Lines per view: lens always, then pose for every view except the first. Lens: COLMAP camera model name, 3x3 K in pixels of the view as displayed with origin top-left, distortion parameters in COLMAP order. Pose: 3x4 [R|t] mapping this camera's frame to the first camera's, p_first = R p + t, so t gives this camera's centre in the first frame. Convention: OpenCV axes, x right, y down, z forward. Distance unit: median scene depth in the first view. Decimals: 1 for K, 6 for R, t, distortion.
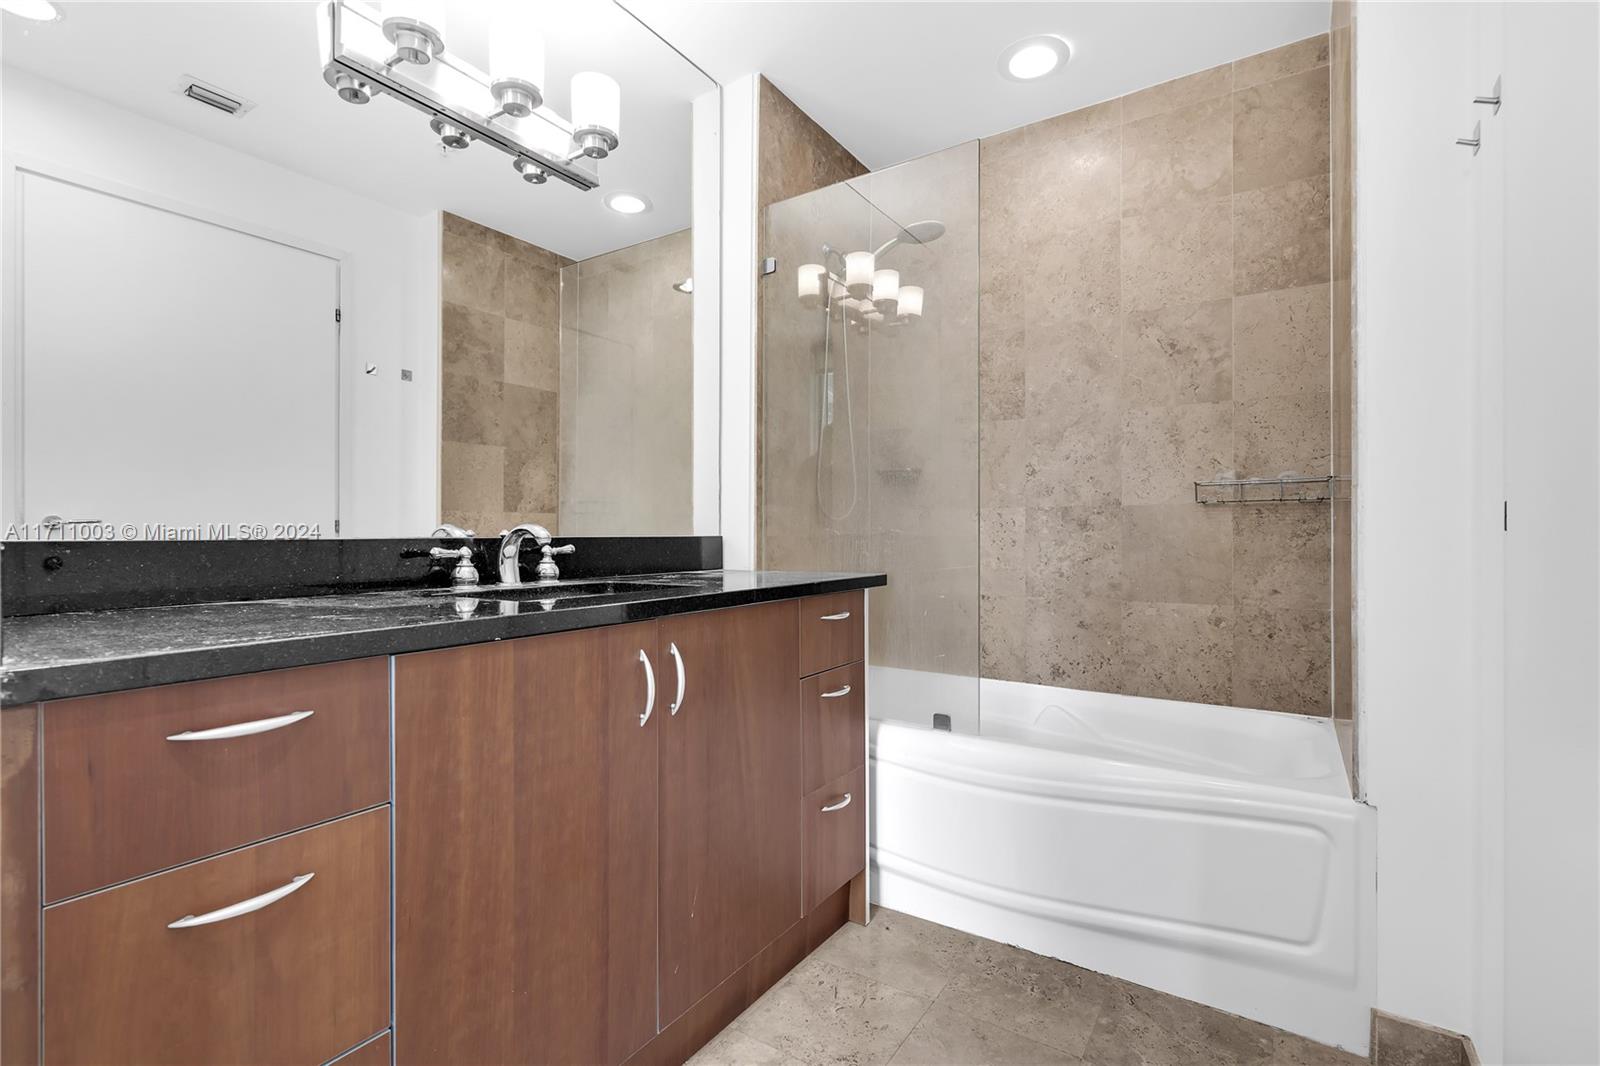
lens RADIAL K [[733.9, 0, 826.8], [0, 733.9, 535.2], [0, 0, 1]] dist [0.001495, 0.000234]
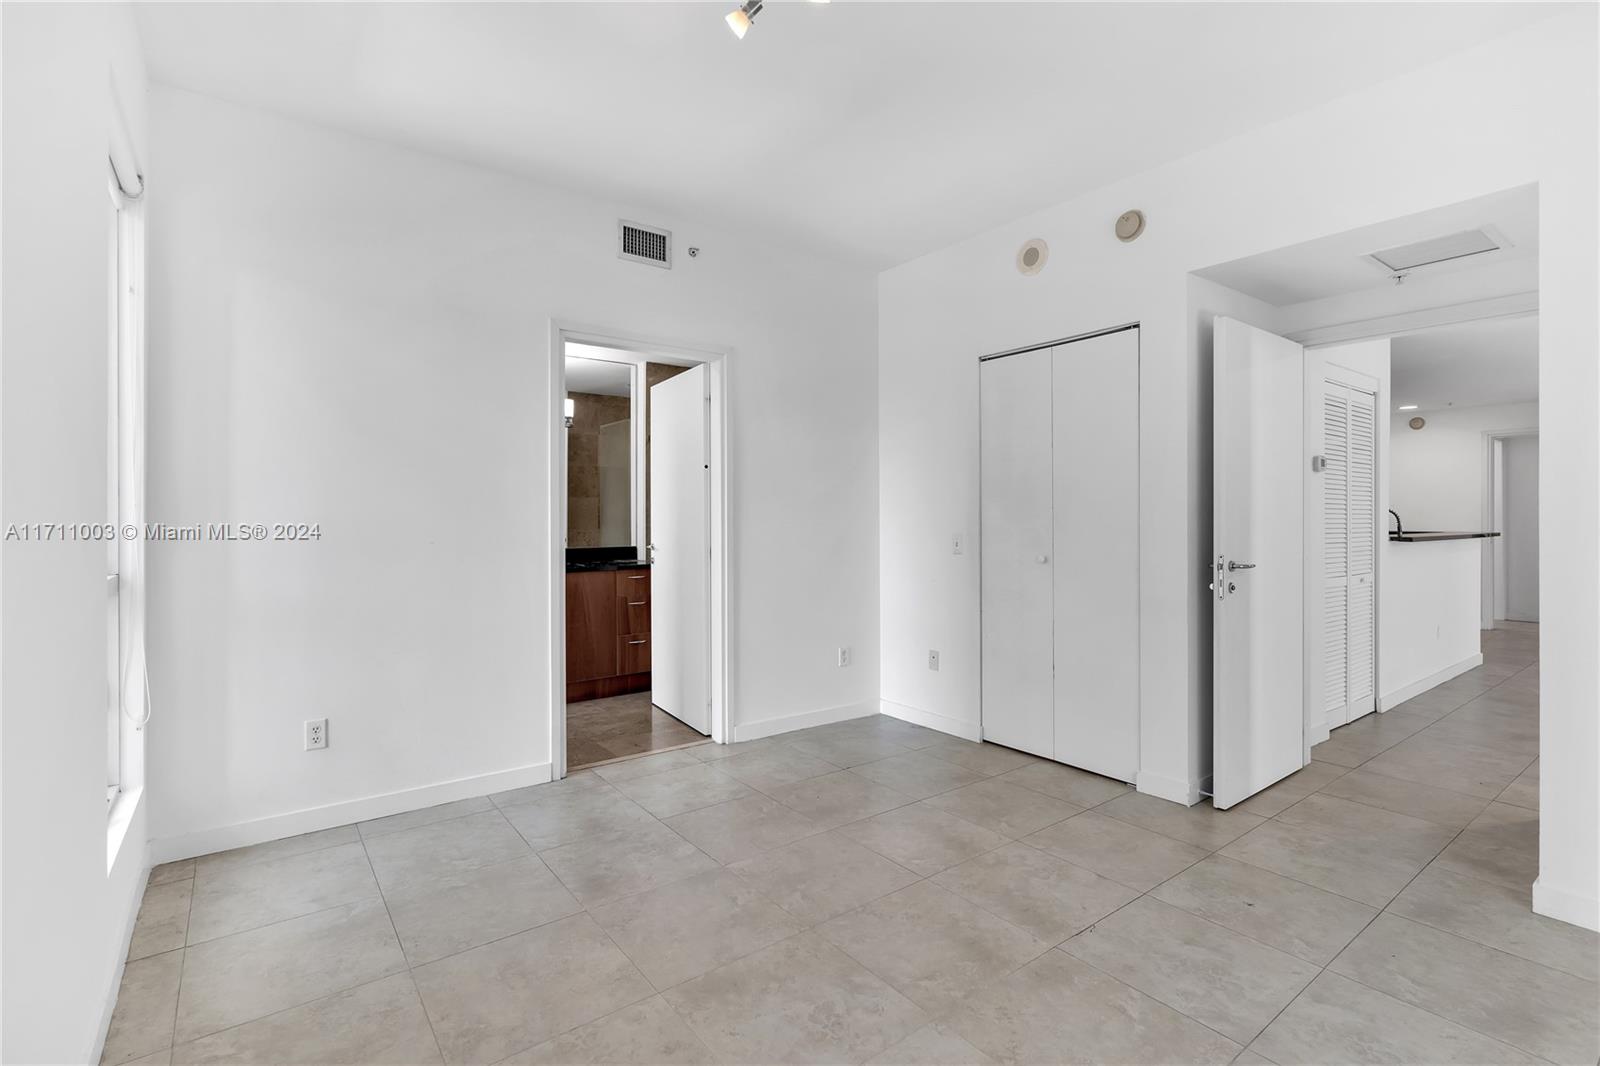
lens RADIAL K [[729.8, 0, 798.3], [0, 729.8, 518.6], [0, 0, 1]] dist [0.000115, 0.000010]
pose [[0.936573, -0.003369, -0.350457, 1.945574], [0.003174, 0.999994, -0.001130, -0.138056], [0.350459, -0.000054, 0.936578, -1.749753]]
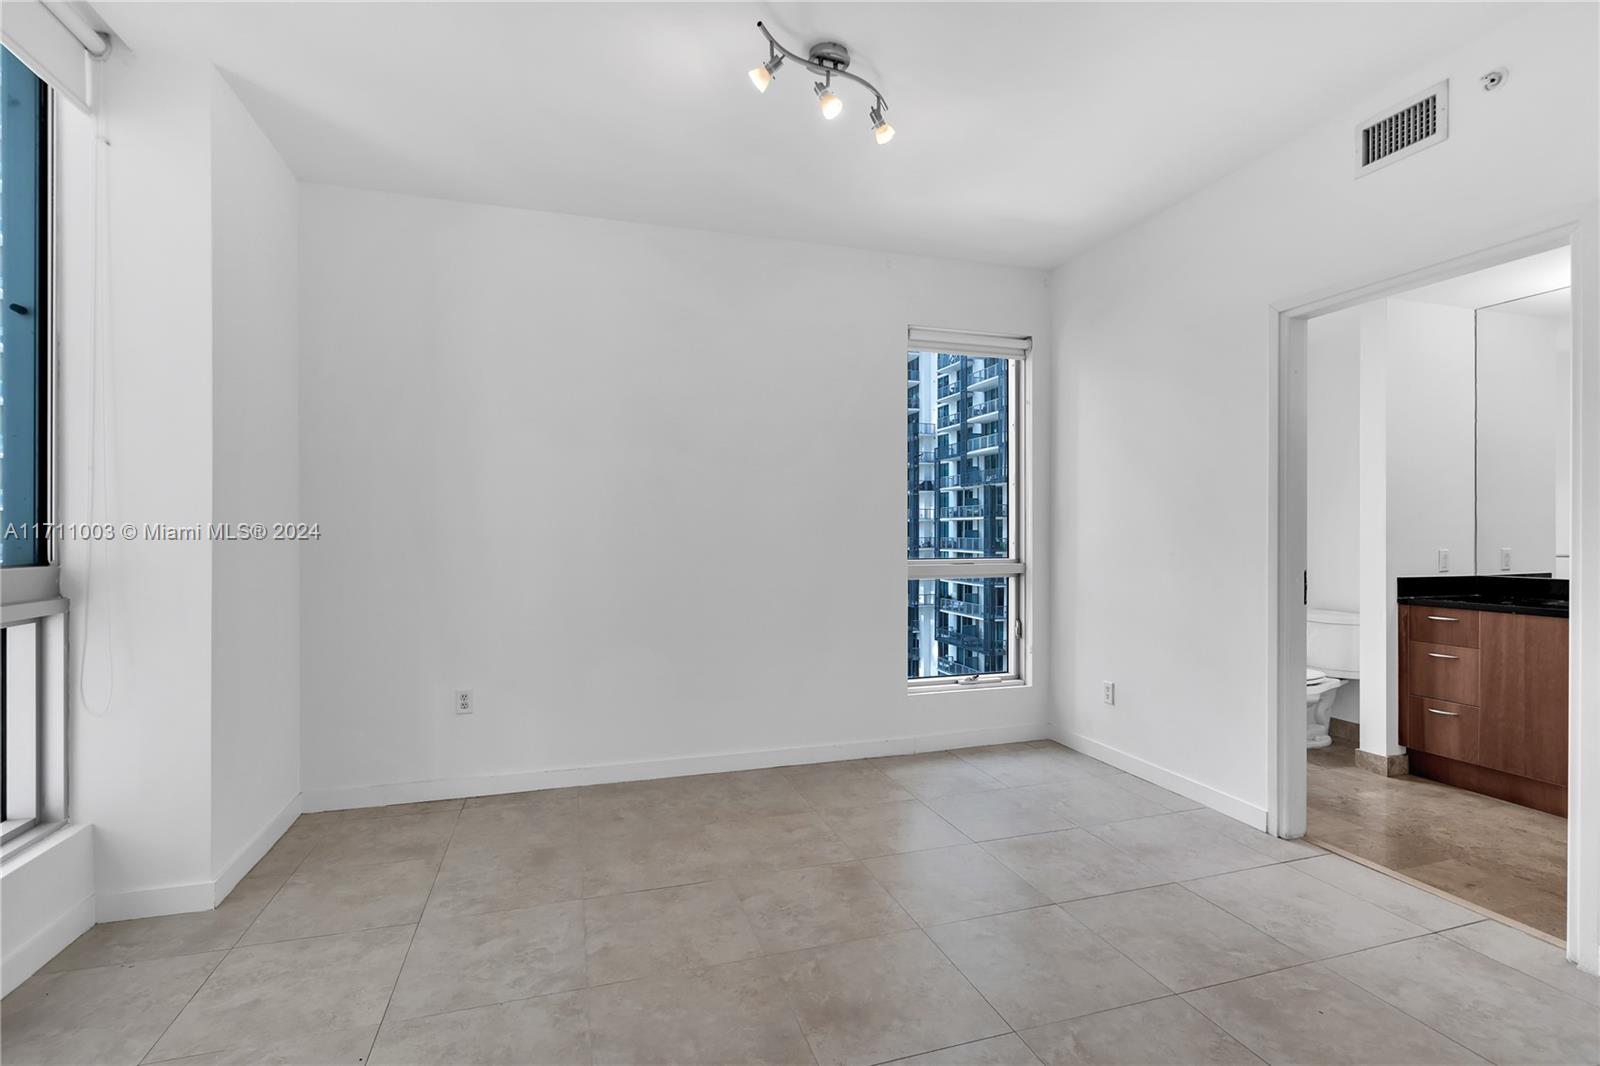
lens RADIAL K [[733.2, 0, 793.6], [0, 733.2, 533.0], [0, 0, 1]] dist [-0.002860, 0.000140]
pose [[-0.642038, -0.003447, -0.766665, 2.799033], [-0.003741, 0.999992, -0.001363, -0.135066], [0.766664, 0.001993, -0.642046, 0.424010]]
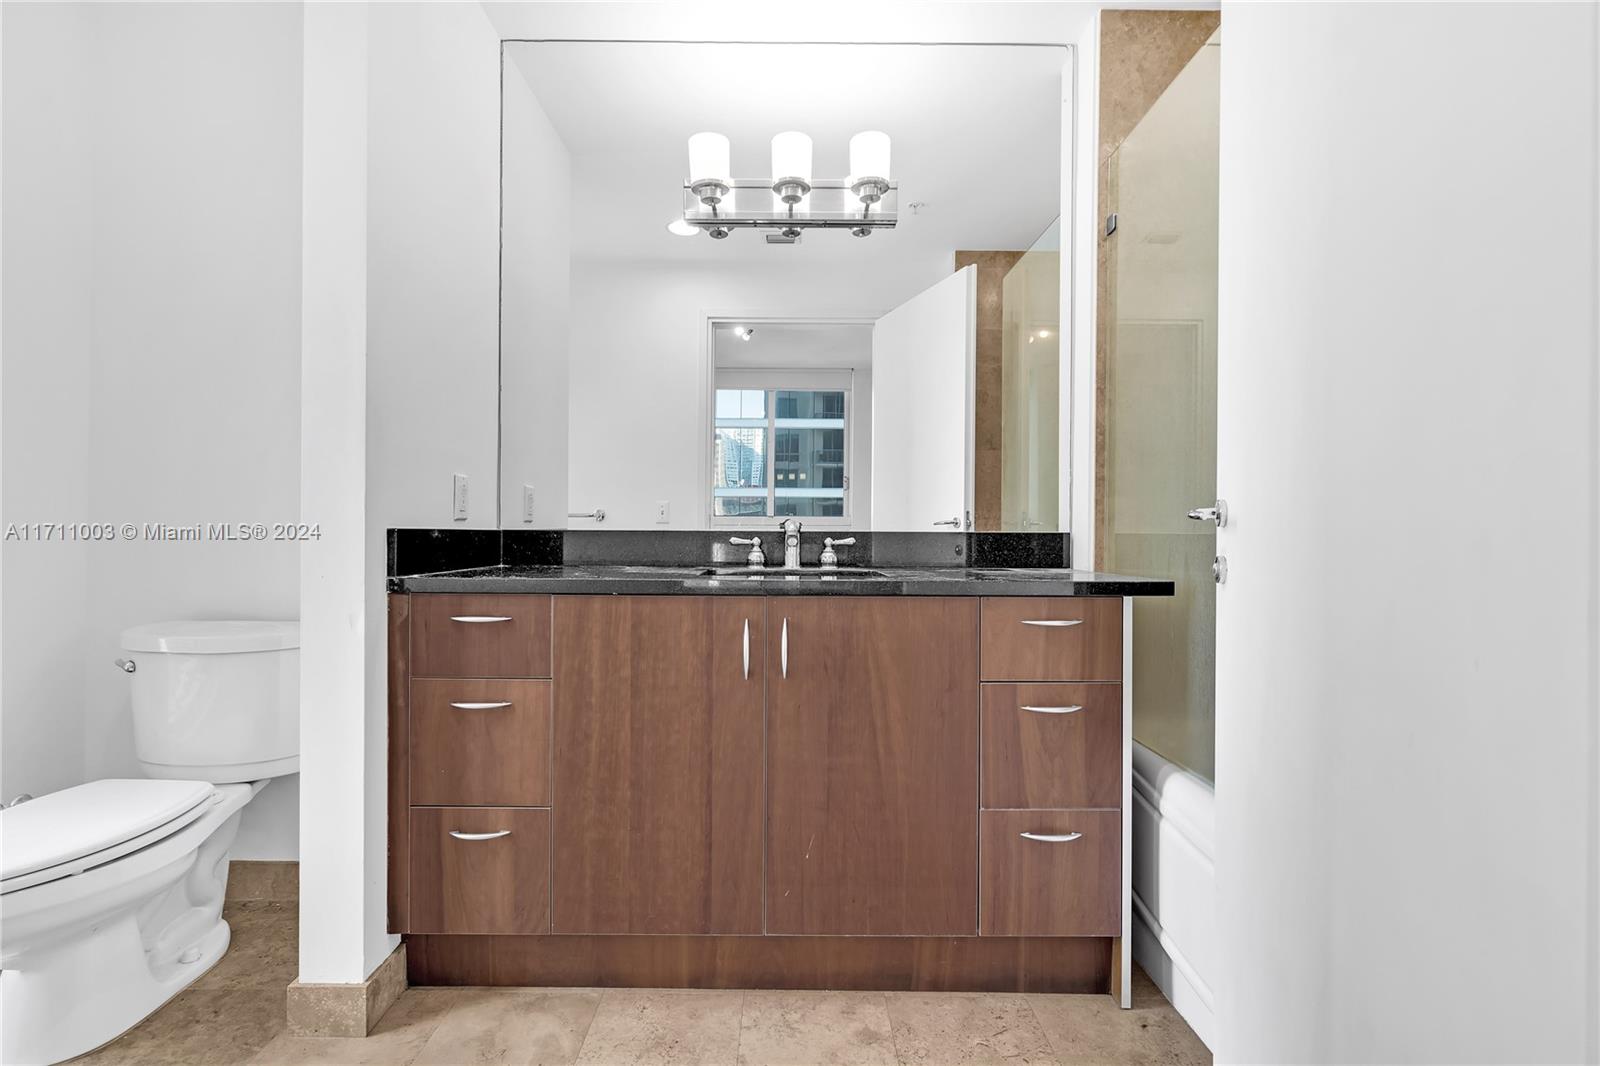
lens RADIAL K [[733.2, 0, 793.6], [0, 733.2, 533.0], [0, 0, 1]] dist [-0.002860, 0.000140]
pose [[0.537542, 0.004541, -0.843225, 0.713566], [-0.008840, 0.999961, -0.000250, 0.007459], [0.843191, 0.007589, 0.537561, 0.328178]]
